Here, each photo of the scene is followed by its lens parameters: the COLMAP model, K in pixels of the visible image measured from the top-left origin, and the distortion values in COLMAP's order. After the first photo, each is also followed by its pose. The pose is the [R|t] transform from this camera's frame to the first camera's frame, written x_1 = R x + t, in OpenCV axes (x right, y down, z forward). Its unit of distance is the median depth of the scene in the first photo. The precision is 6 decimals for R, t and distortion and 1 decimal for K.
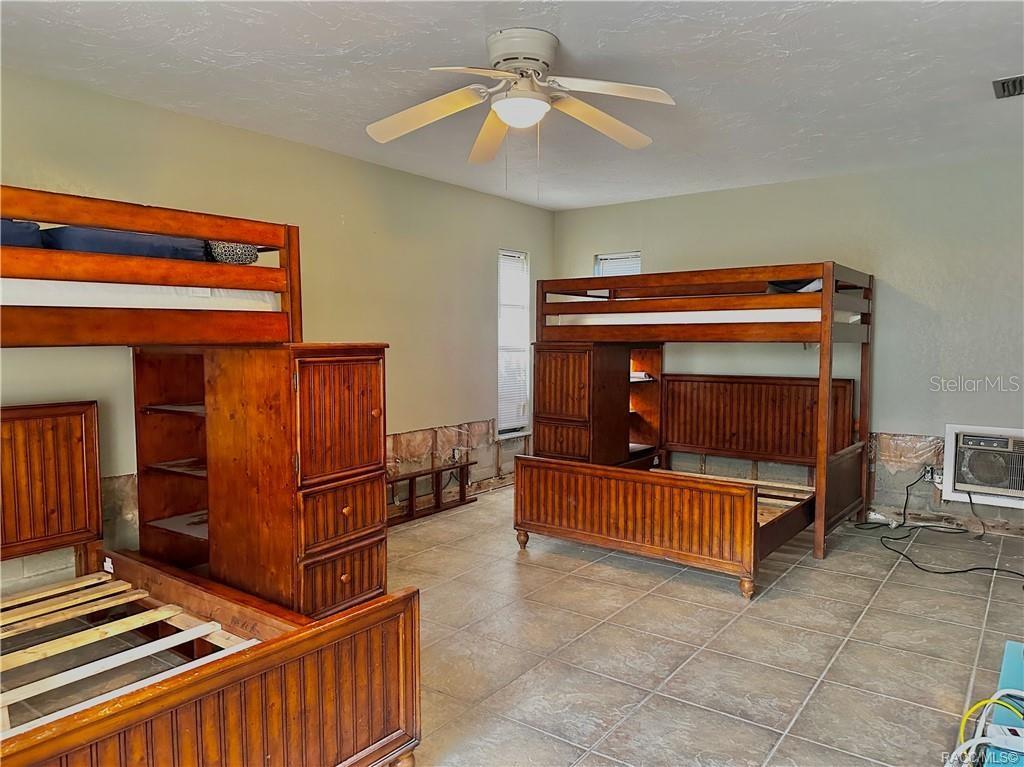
lens RADIAL K [[721.3, 0, 512.0], [0, 721.3, 383.5], [0, 0, 1]] dist [0.083649, -0.143642]
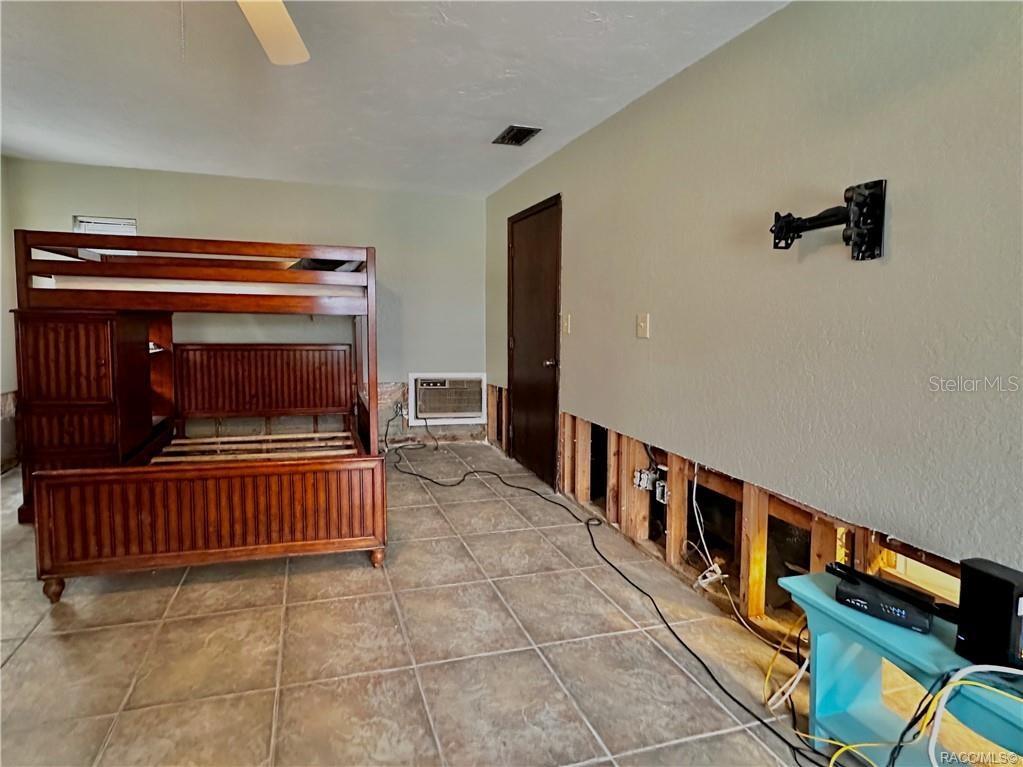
lens RADIAL K [[505.6, 0, 511.4], [0, 505.6, 348.9], [0, 0, 1]] dist [0.000163, 0.000745]
pose [[0.630817, -0.037463, 0.775027, -0.077048], [0.029912, 0.999265, 0.023956, -0.016372], [-0.775355, 0.008071, 0.631474, 0.346016]]
